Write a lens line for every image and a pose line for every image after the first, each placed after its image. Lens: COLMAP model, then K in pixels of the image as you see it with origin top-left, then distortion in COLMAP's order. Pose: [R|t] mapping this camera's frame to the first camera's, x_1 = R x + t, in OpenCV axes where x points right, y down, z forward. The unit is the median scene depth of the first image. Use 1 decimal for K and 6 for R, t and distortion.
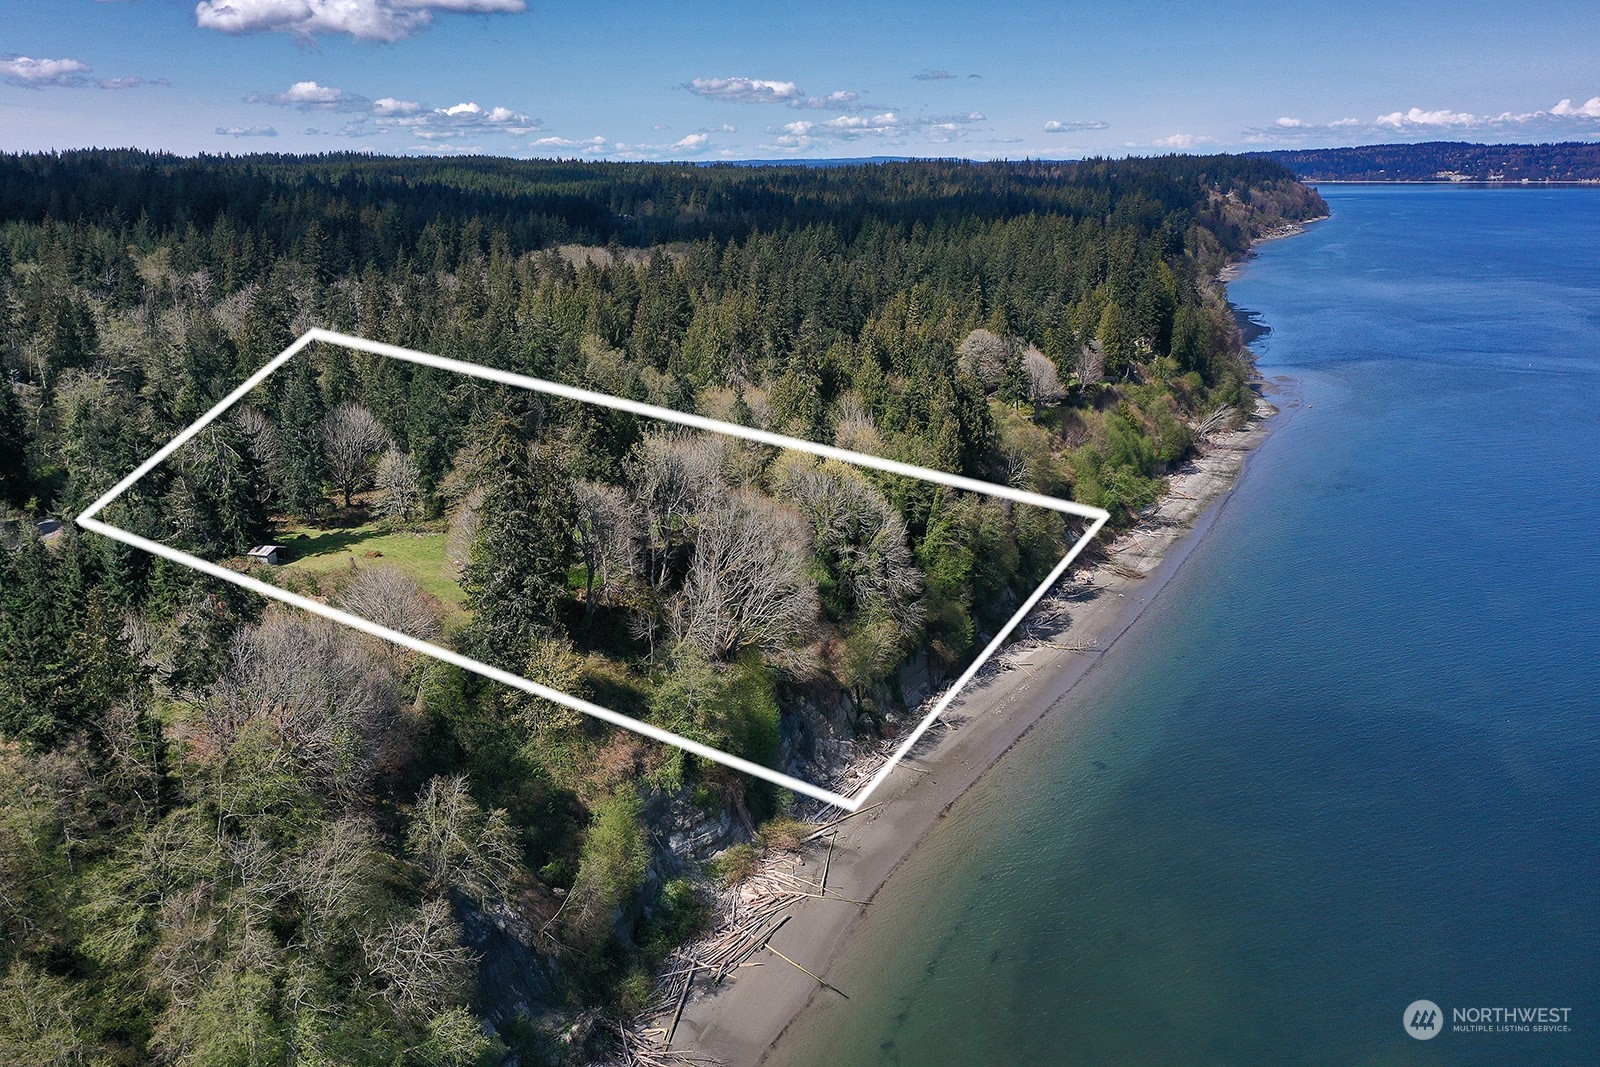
lens RADIAL K [[1275.5, 0, 796.5], [0, 1275.5, 533.2], [0, 0, 1]] dist [0.000737, 0.002001]
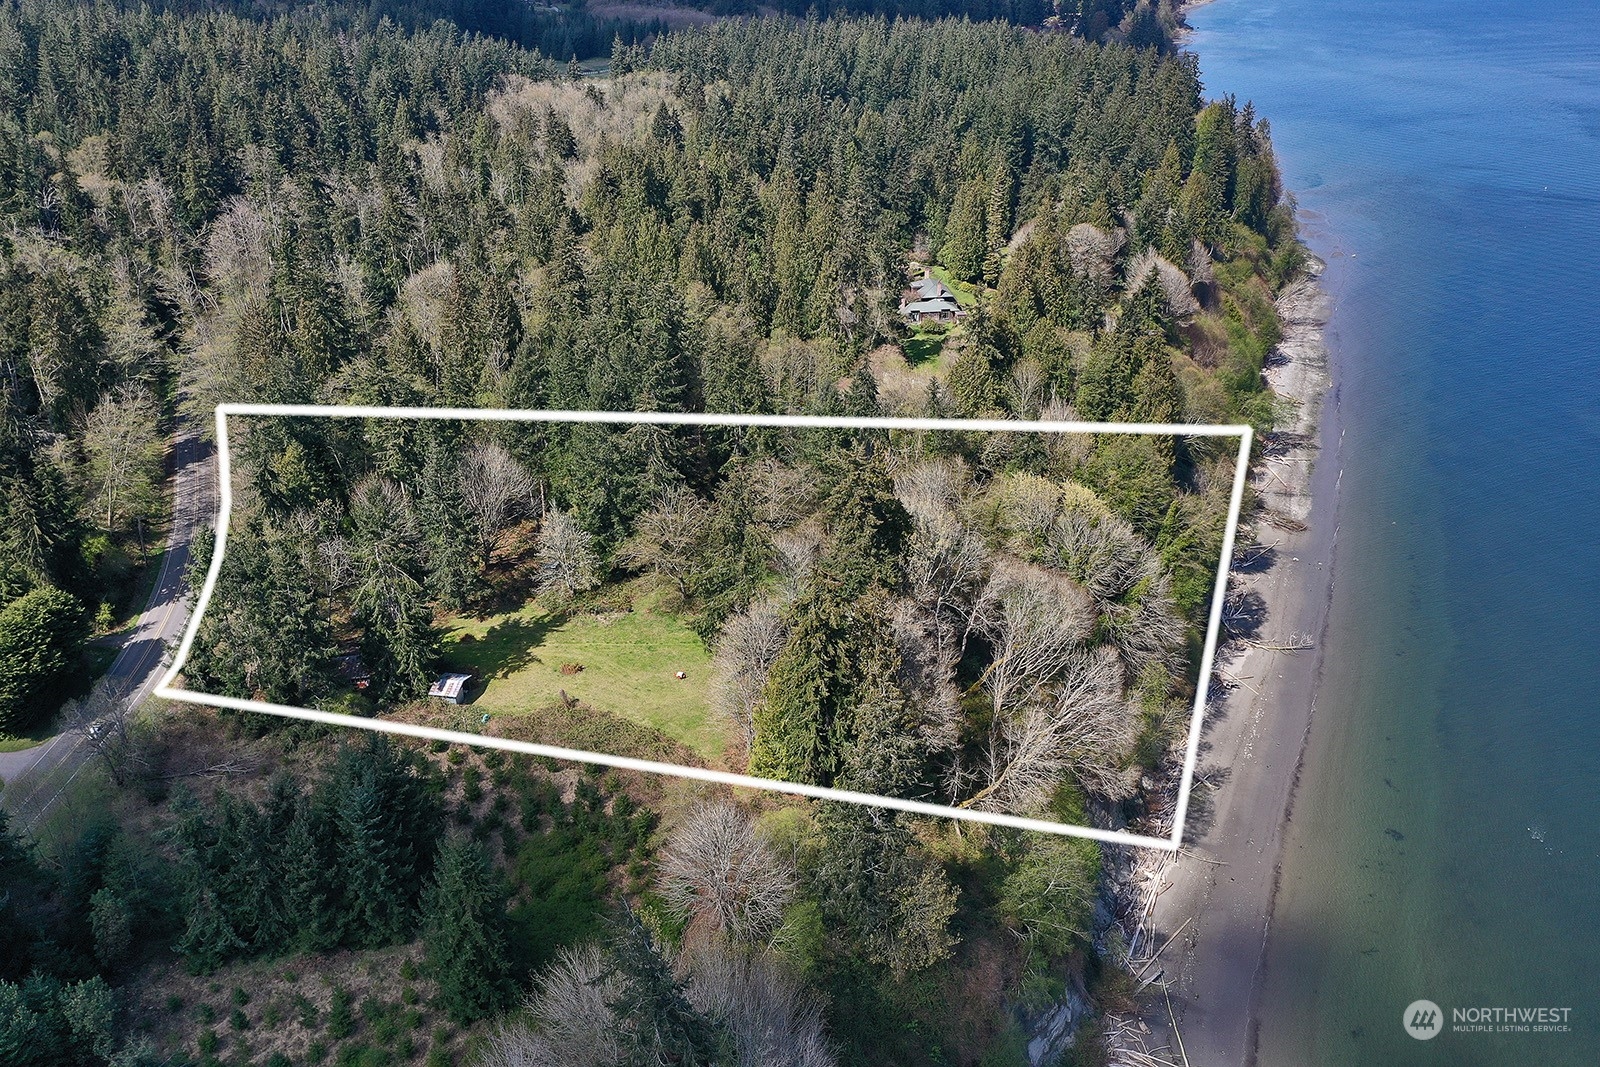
lens RADIAL K [[1275.5, 0, 803.8], [0, 1275.5, 531.9], [0, 0, 1]] dist [0.000737, 0.002001]
pose [[0.993159, -0.053936, 0.103569, -0.224286], [0.033850, 0.981831, 0.186711, -0.180845], [-0.111758, -0.181928, 0.976940, 0.177203]]
